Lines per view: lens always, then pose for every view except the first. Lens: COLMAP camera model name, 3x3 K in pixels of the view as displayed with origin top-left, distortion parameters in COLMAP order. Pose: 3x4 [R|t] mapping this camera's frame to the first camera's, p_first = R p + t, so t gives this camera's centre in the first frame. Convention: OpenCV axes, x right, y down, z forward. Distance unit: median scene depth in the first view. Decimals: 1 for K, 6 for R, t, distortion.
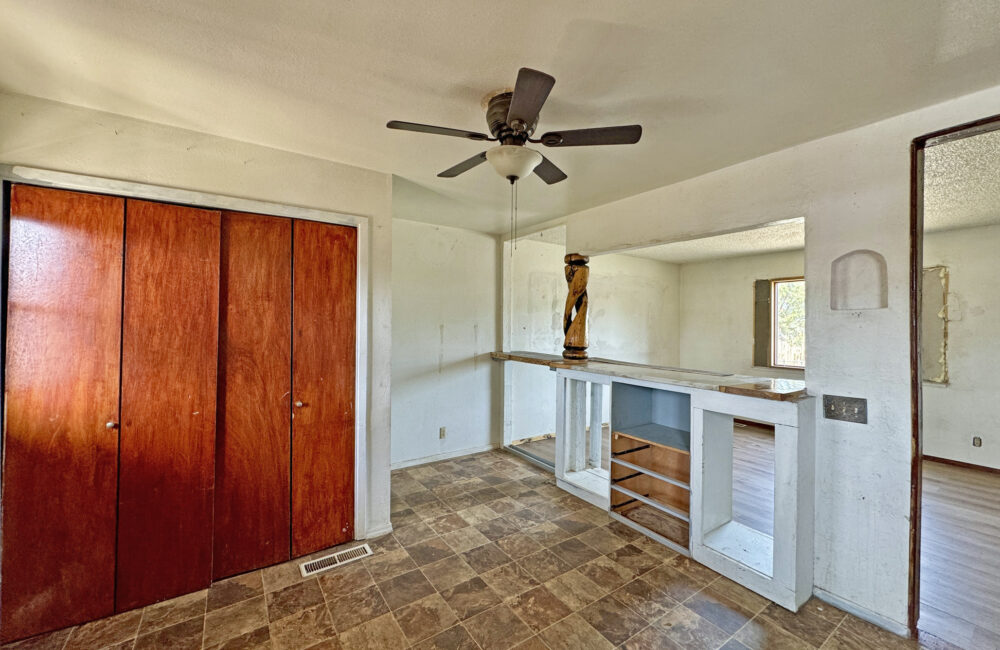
lens RADIAL K [[396.6, 0, 501.8], [0, 396.6, 321.9], [0, 0, 1]] dist [-0.007130, 0.000765]
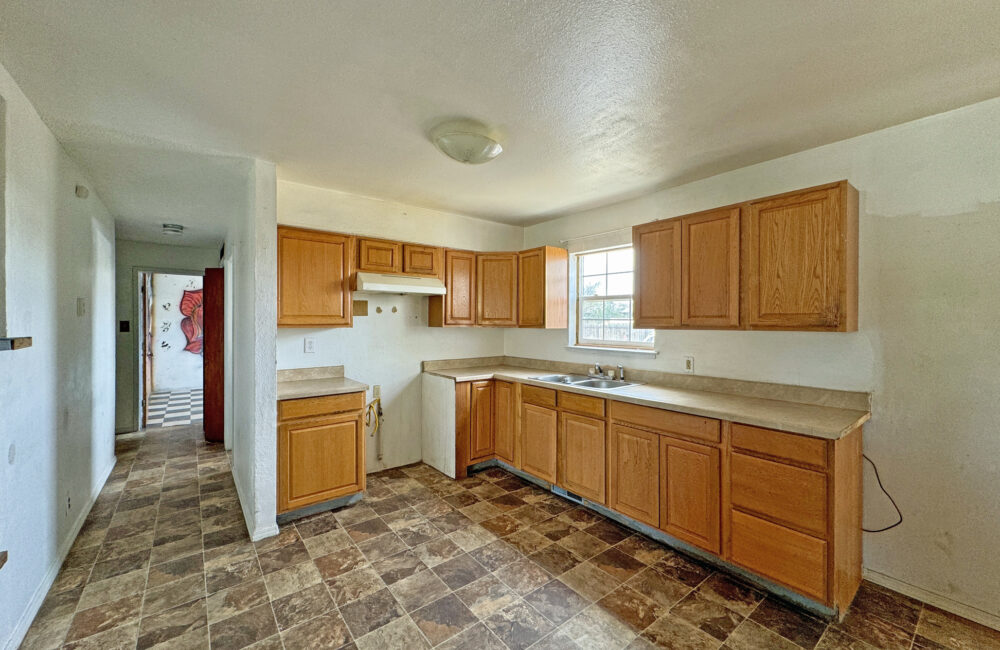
lens RADIAL K [[396.6, 0, 506.9], [0, 396.6, 320.6], [0, 0, 1]] dist [-0.007130, 0.000765]
pose [[-0.997291, -0.000505, -0.073562, 0.032963], [-0.000355, 0.999998, -0.002051, 0.004077], [0.073563, -0.002019, -0.997289, 0.431762]]
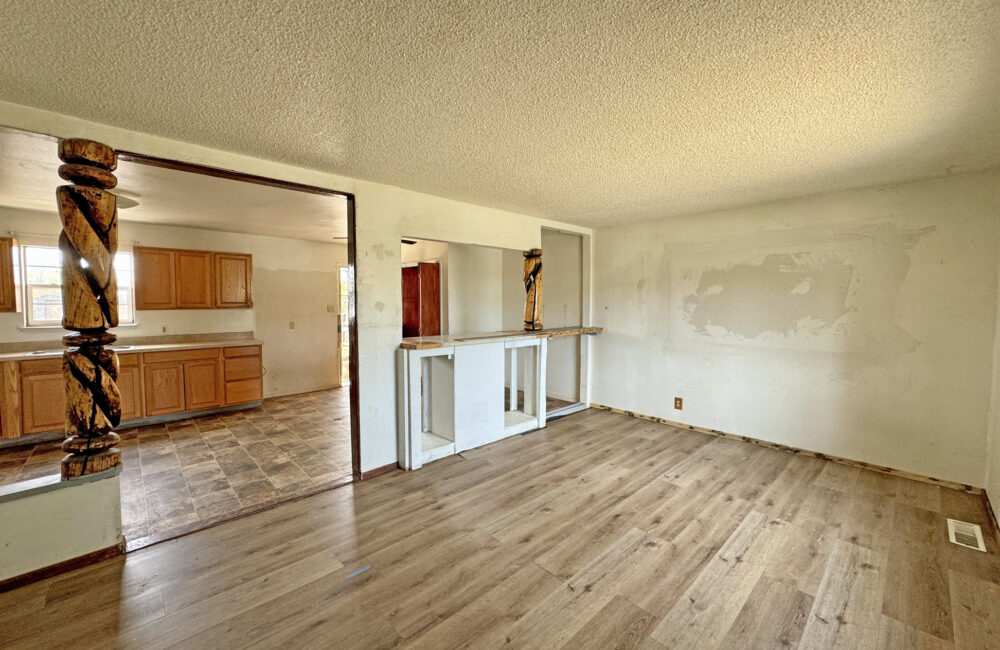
lens RADIAL K [[396.6, 0, 498.9], [0, 396.6, 323.2], [0, 0, 1]] dist [-0.007130, 0.000765]
pose [[0.163155, 0.045102, -0.985569, 1.314542], [0.004449, 0.998911, 0.046449, 0.006924], [0.986590, -0.011963, 0.162777, 0.621922]]
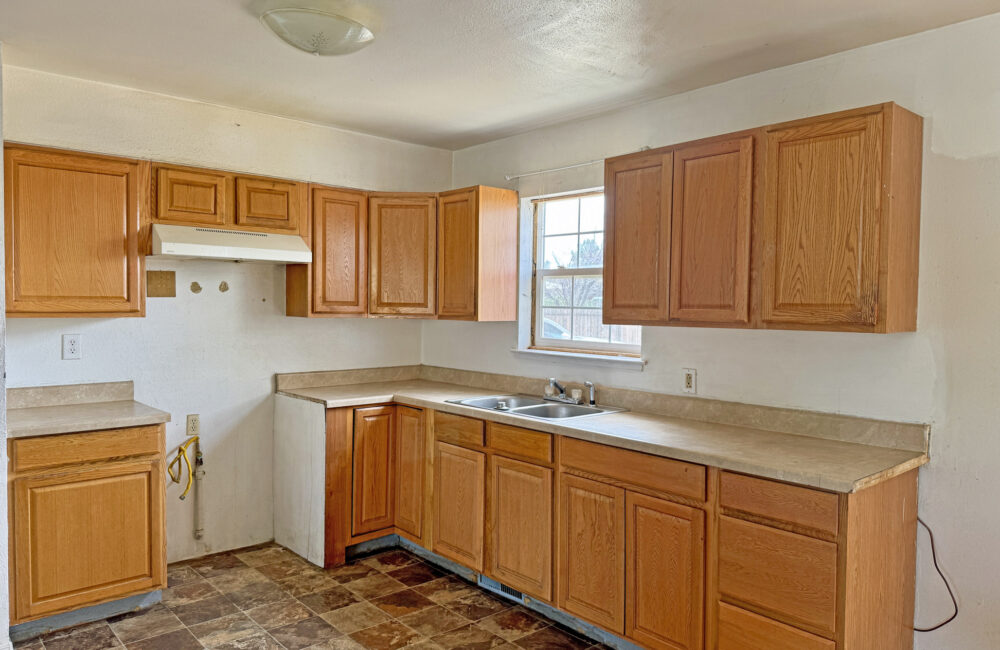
lens RADIAL K [[689.0, 0, 499.7], [0, 689.0, 325.1], [0, 0, 1]] dist [0.030370, -0.042611]
pose [[-0.991333, -0.006824, -0.131199, -0.040389], [-0.010644, 0.999539, 0.028437, -0.003135], [0.130944, 0.029587, -0.990948, 0.503627]]
